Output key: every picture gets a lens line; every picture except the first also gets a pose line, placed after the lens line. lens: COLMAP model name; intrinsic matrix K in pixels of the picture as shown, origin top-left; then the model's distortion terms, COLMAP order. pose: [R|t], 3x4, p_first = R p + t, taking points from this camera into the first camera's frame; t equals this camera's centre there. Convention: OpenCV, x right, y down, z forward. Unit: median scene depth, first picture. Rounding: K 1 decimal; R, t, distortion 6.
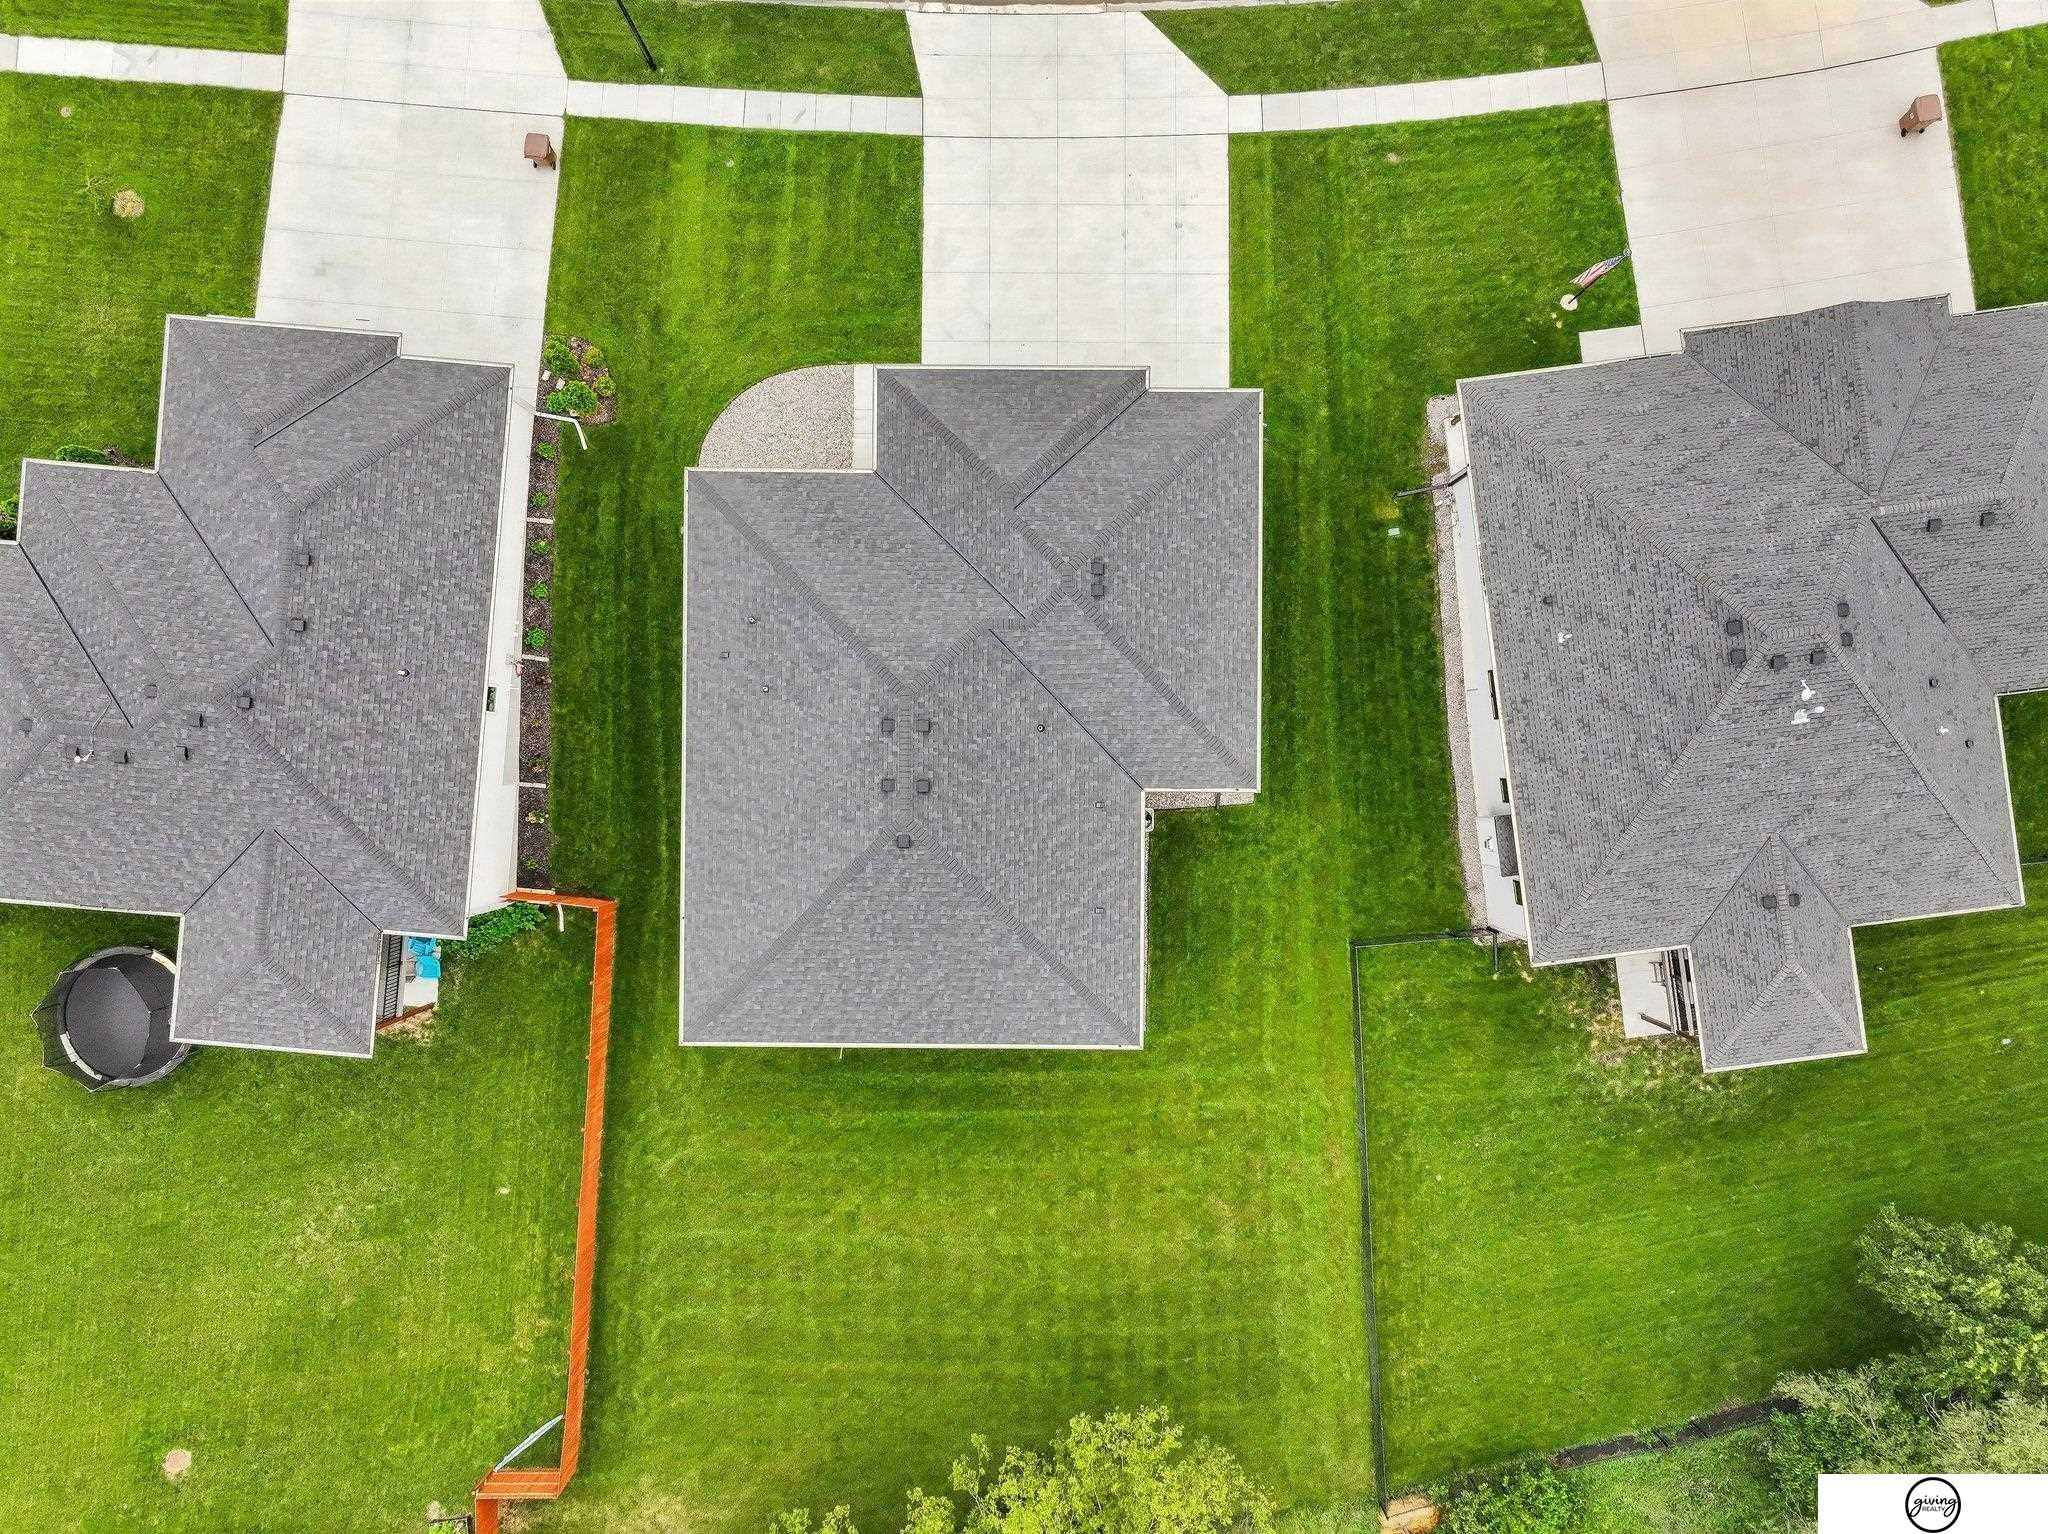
lens RADIAL K [[1437.5, 0, 1024.0], [0, 1437.5, 767.0], [0, 0, 1]] dist [-0.009649, 0.001024]
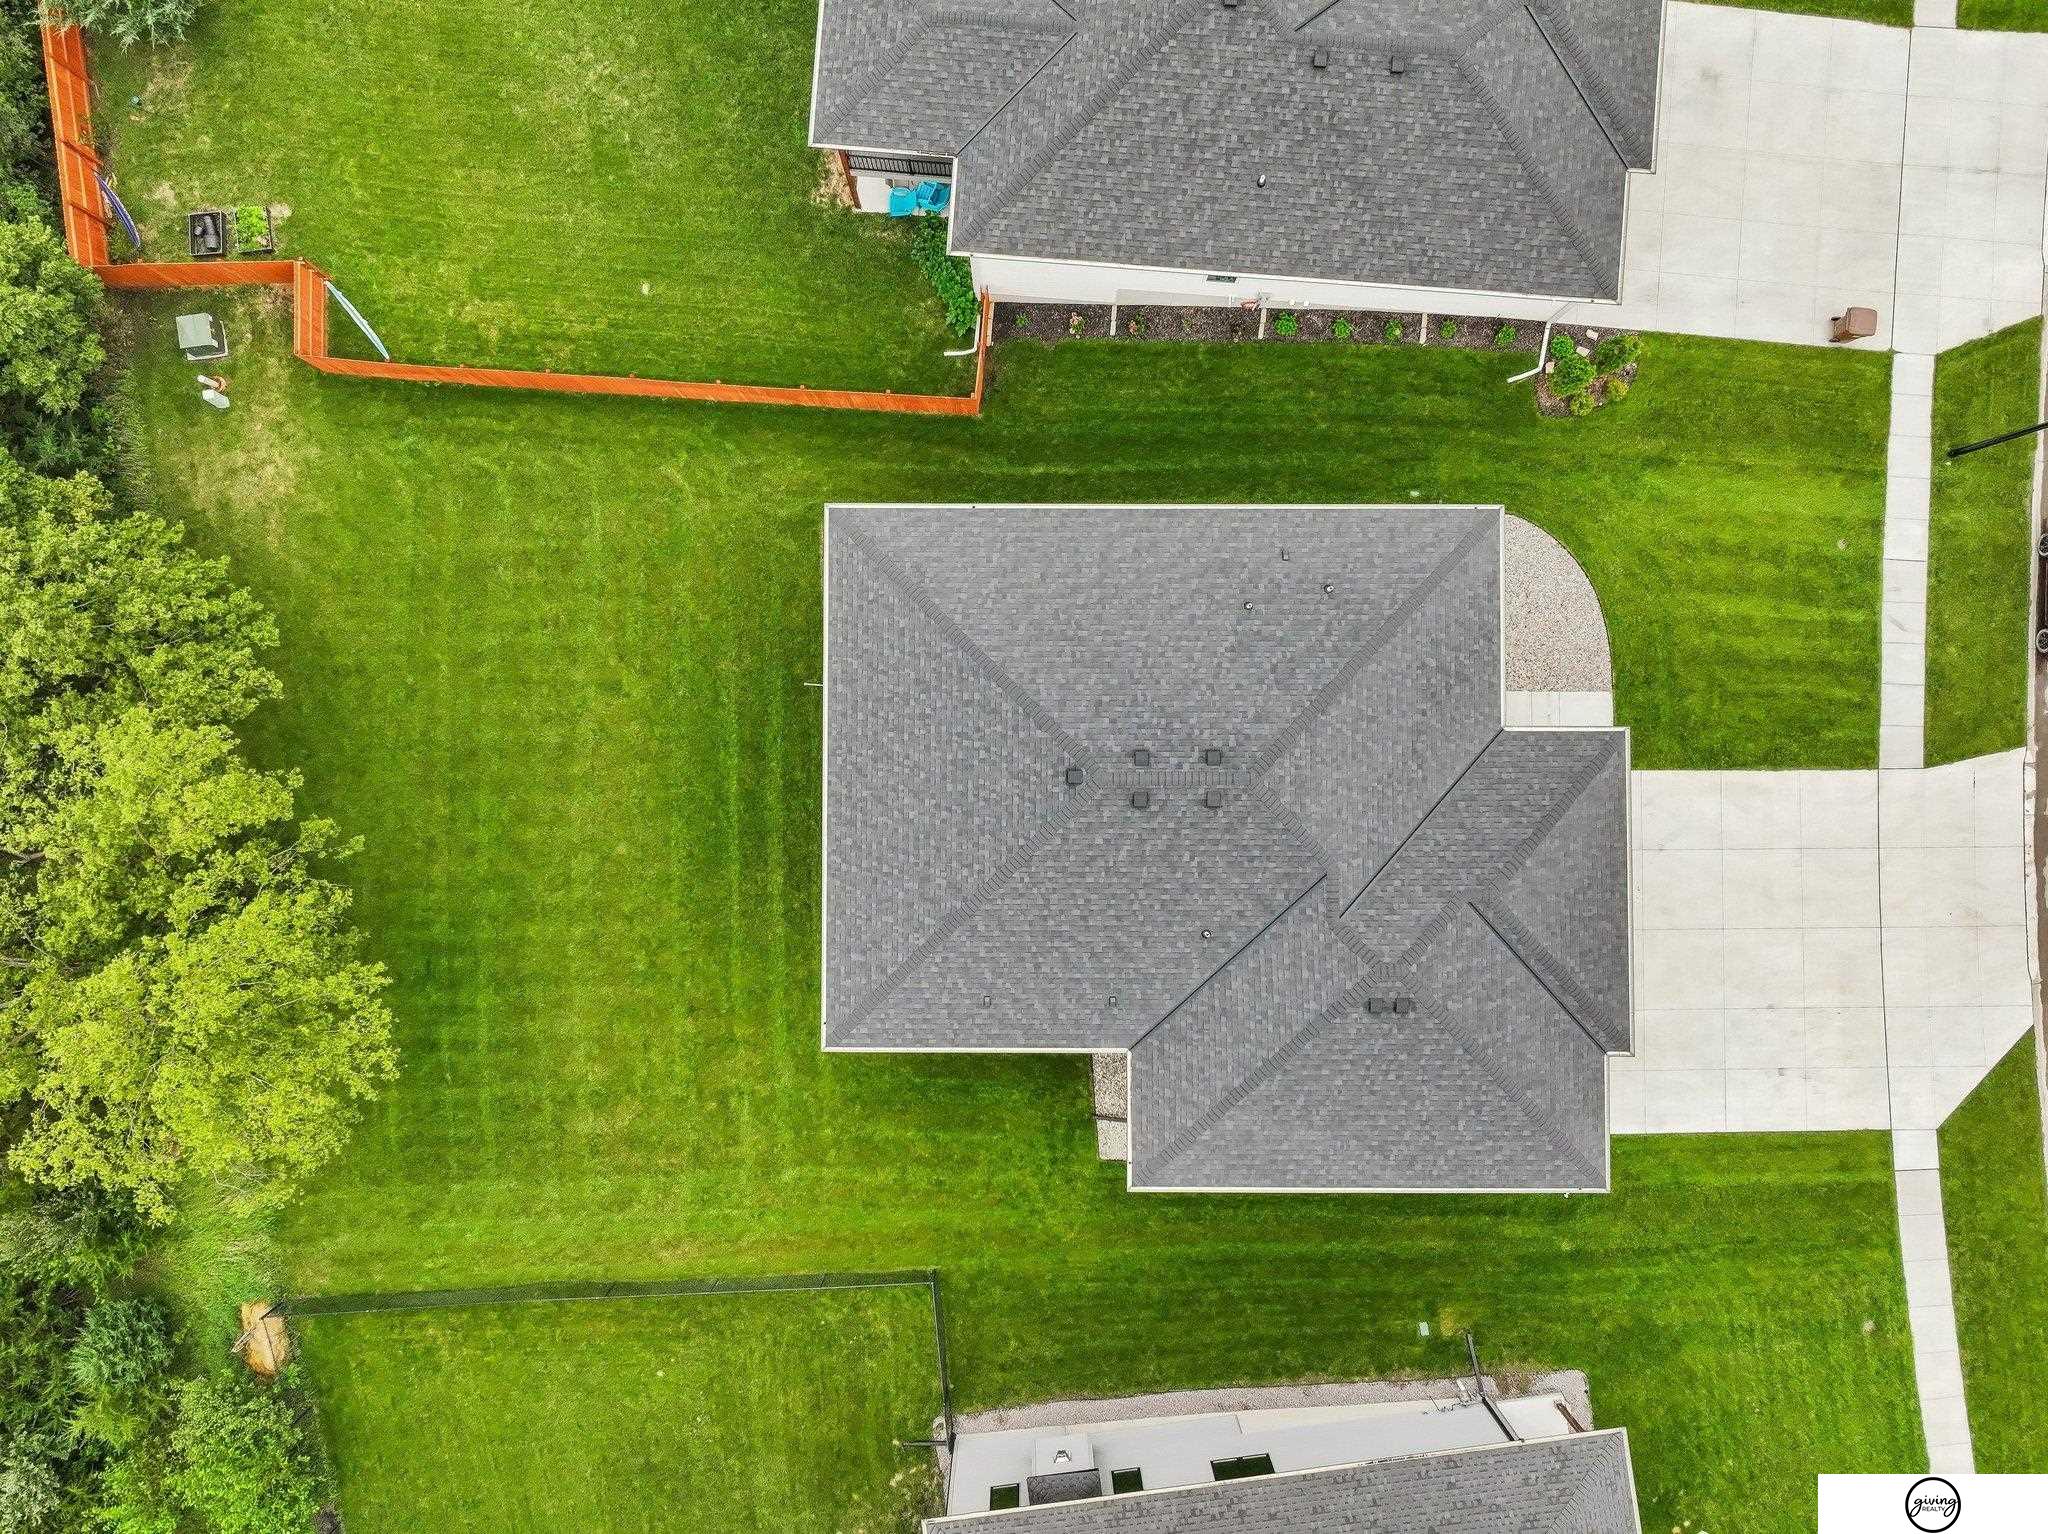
lens RADIAL K [[1481.5, 0, 1021.6], [0, 1481.5, 709.4], [0, 0, 1]] dist [-0.008871, 0.014327]
pose [[0.005811, 0.999558, -0.029165, -0.082919], [-0.999960, 0.006008, 0.006675, 0.065060], [0.006847, 0.029125, 0.999552, 0.113629]]
